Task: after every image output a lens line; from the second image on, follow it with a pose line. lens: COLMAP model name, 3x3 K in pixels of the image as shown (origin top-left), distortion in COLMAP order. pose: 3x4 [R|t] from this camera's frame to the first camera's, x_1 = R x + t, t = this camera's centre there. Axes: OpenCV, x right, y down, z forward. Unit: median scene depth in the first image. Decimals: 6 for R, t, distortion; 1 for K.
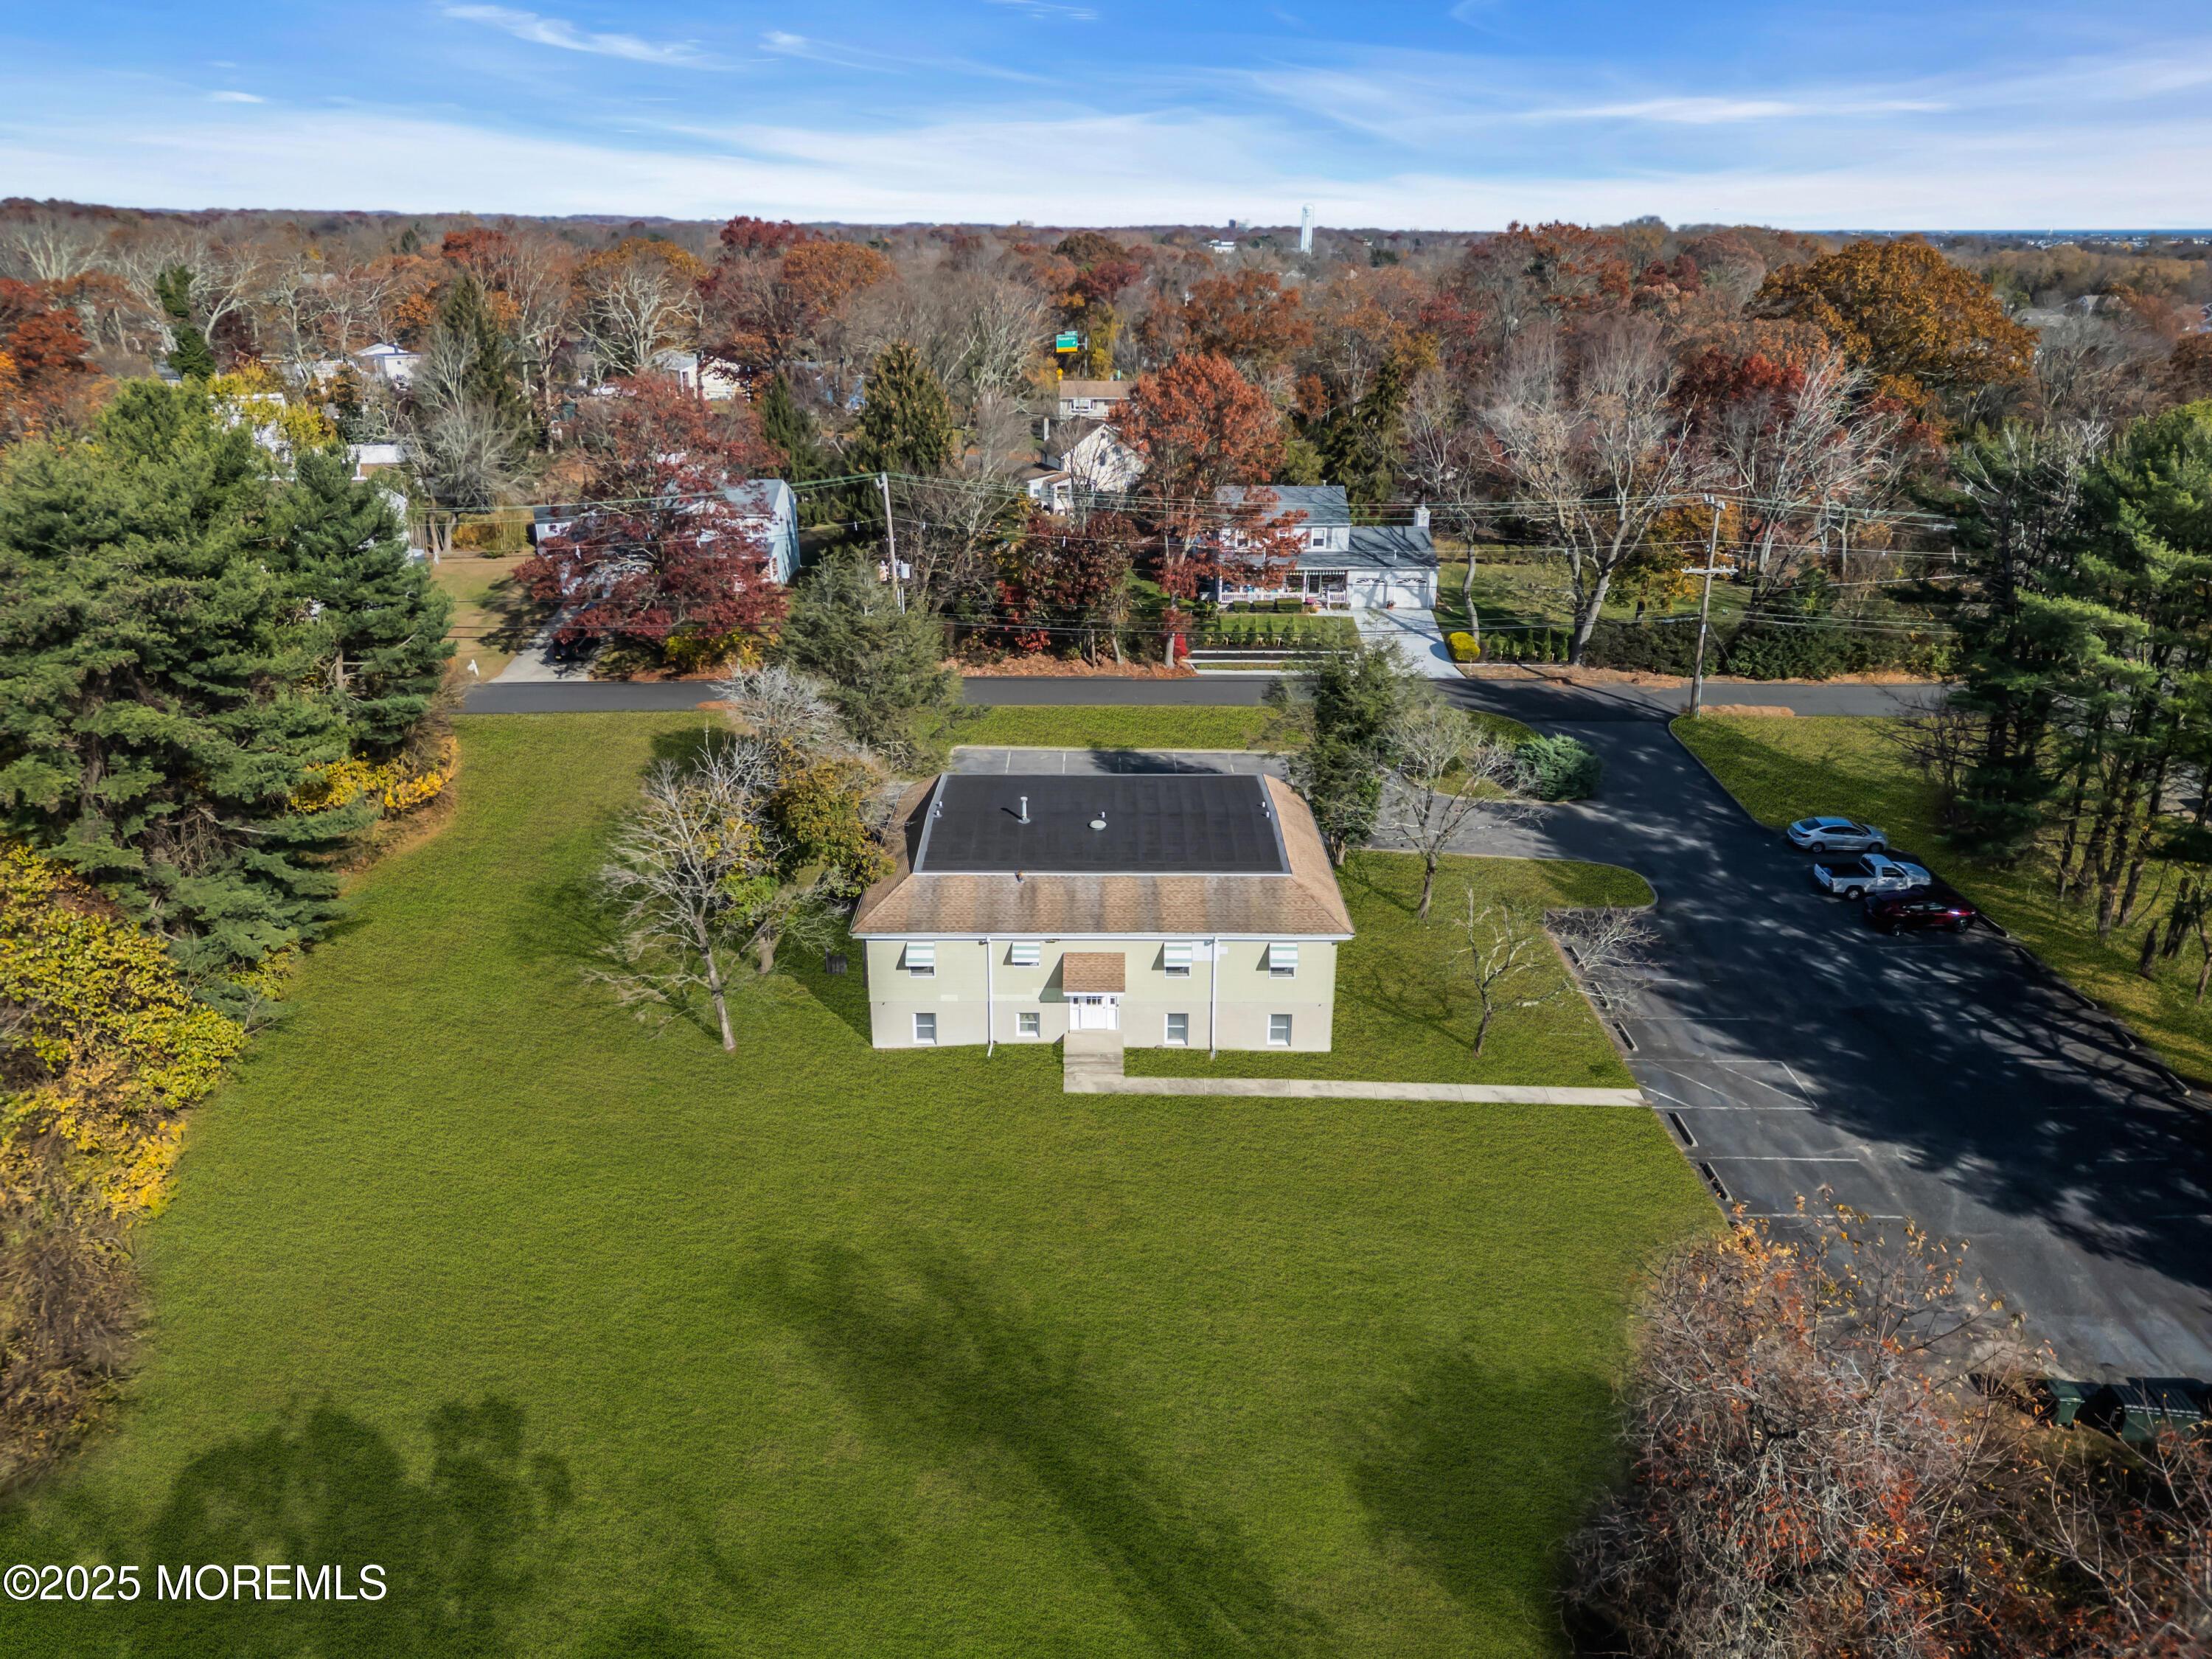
lens RADIAL K [[1523.9, 0, 1099.8], [0, 1523.9, 840.6], [0, 0, 1]] dist [0.072532, -0.083604]
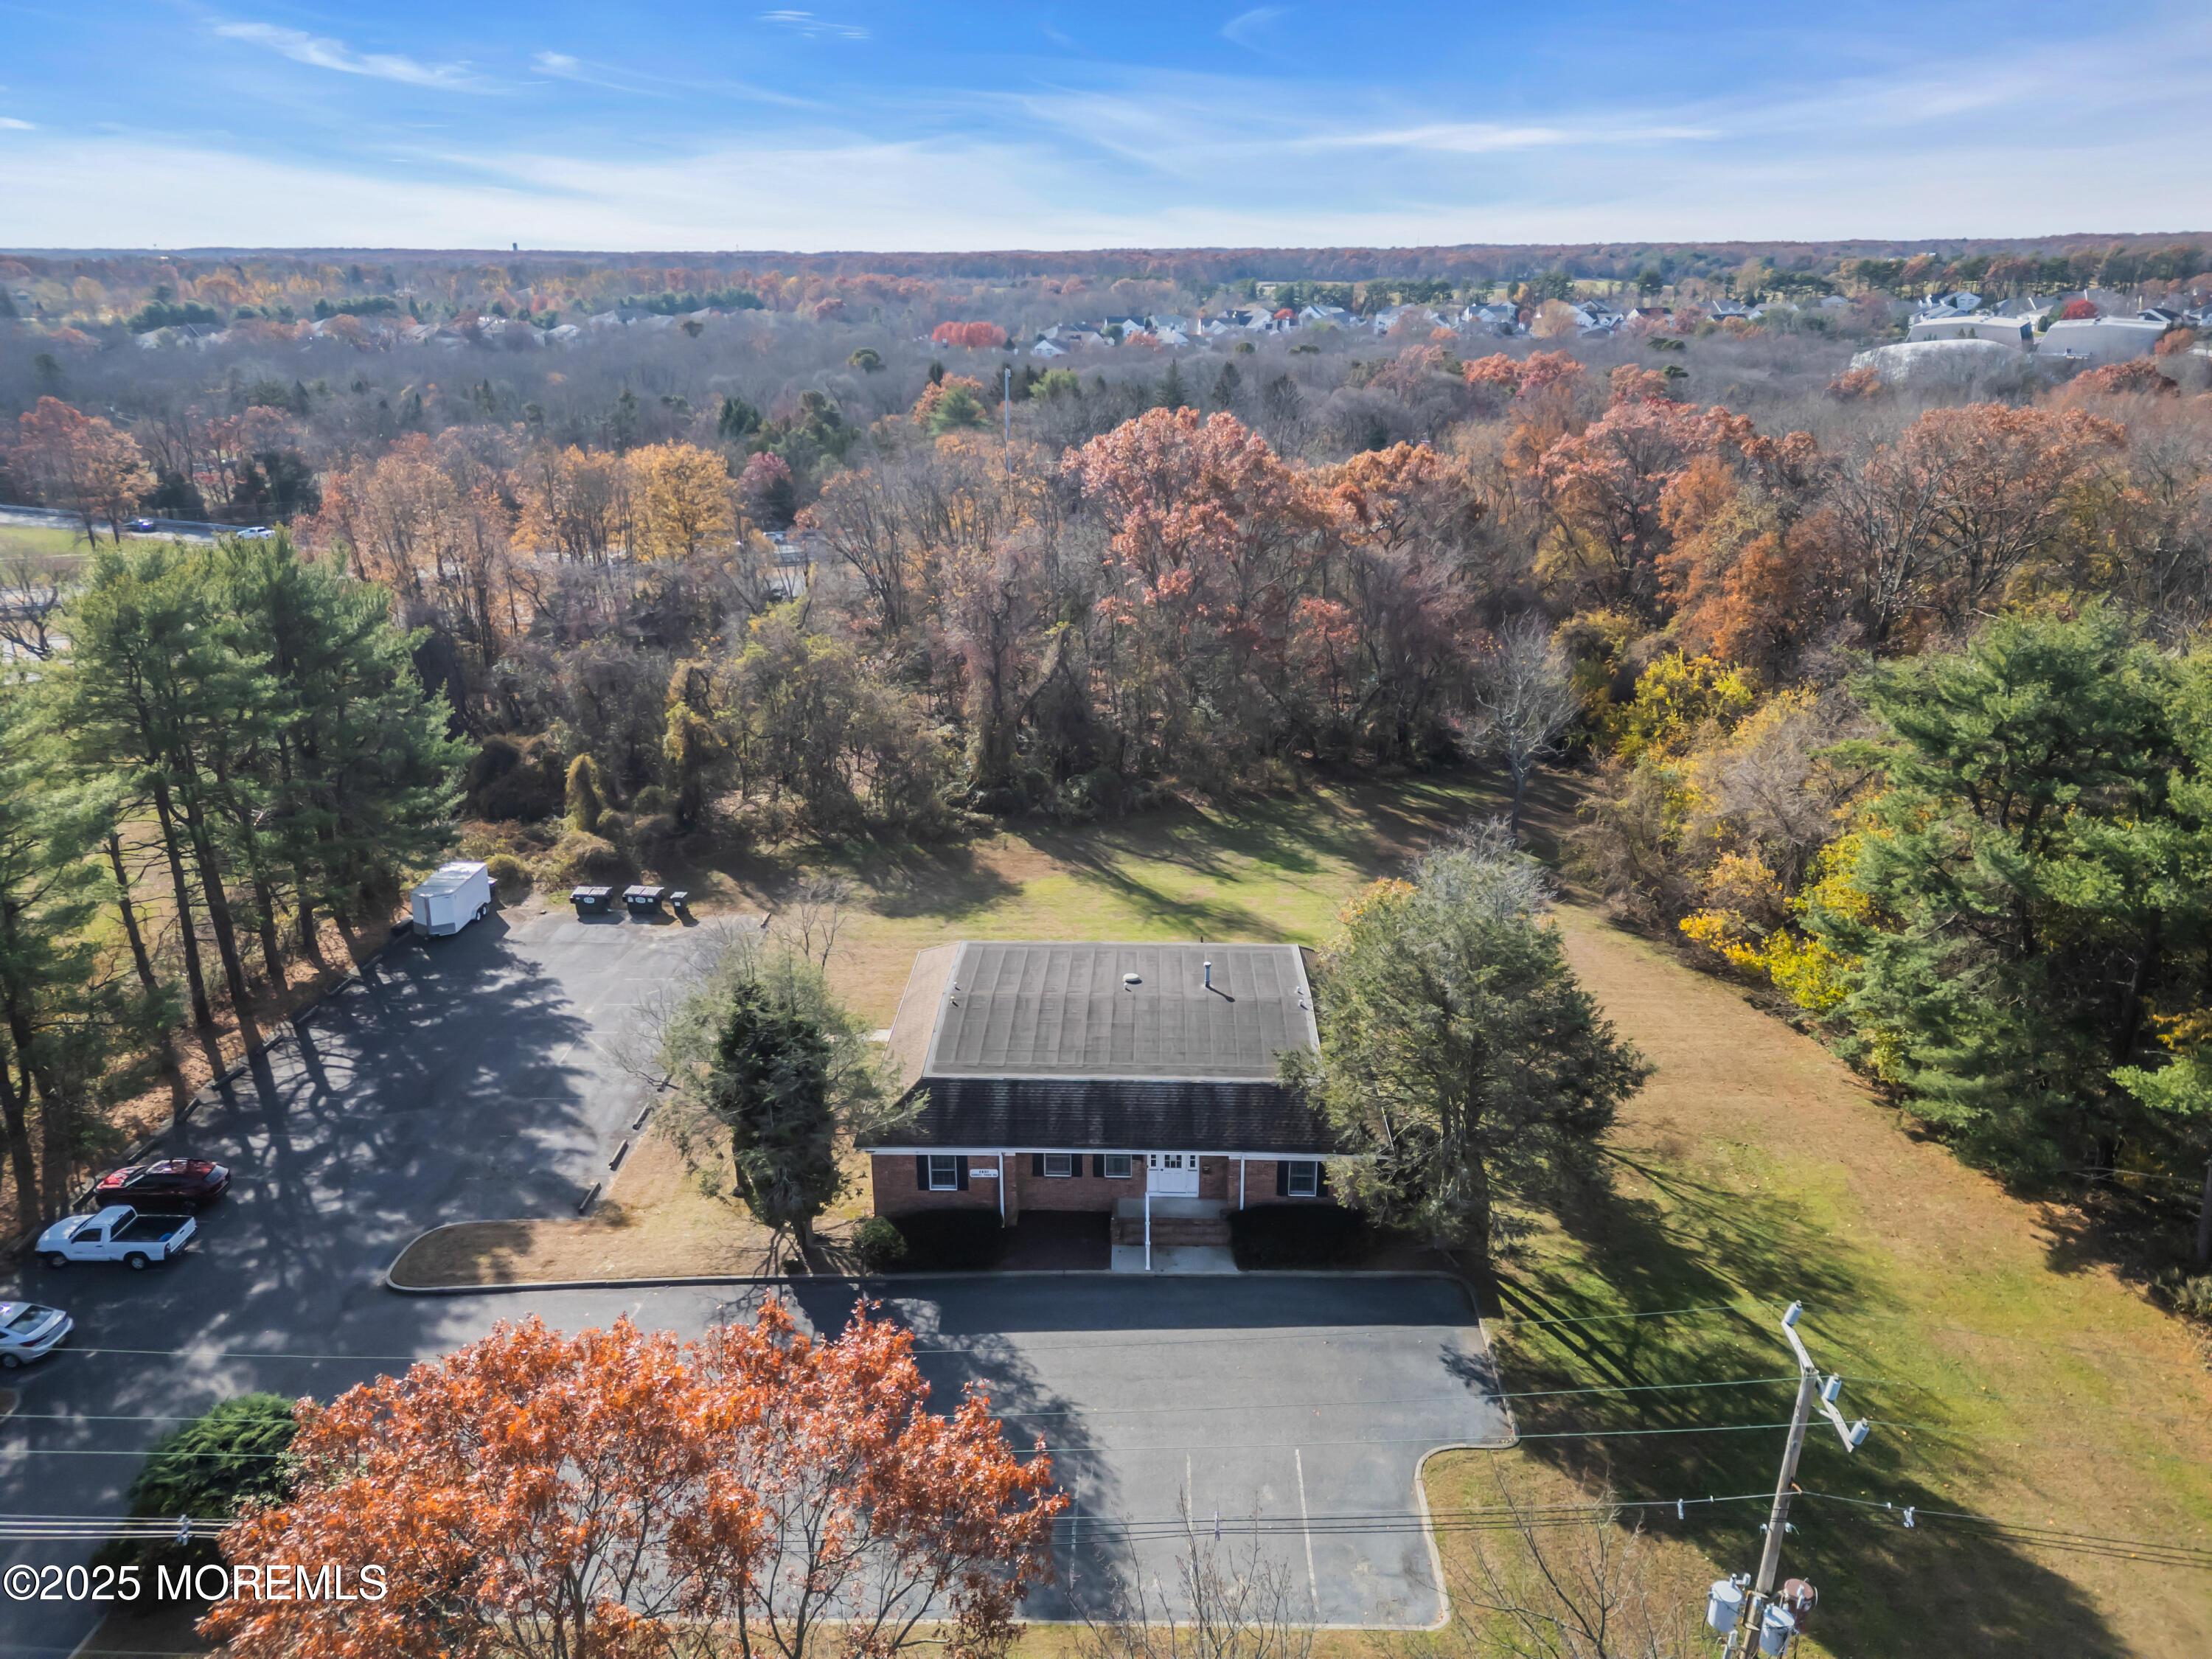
lens RADIAL K [[1539.7, 0, 1111.3], [0, 1539.7, 820.6], [0, 0, 1]] dist [0.065170, -0.060509]
pose [[-0.999664, -0.008016, 0.024640, -0.012290], [0.010480, 0.744614, 0.667413, -0.767651], [-0.023697, 0.667447, -0.744280, 1.703235]]
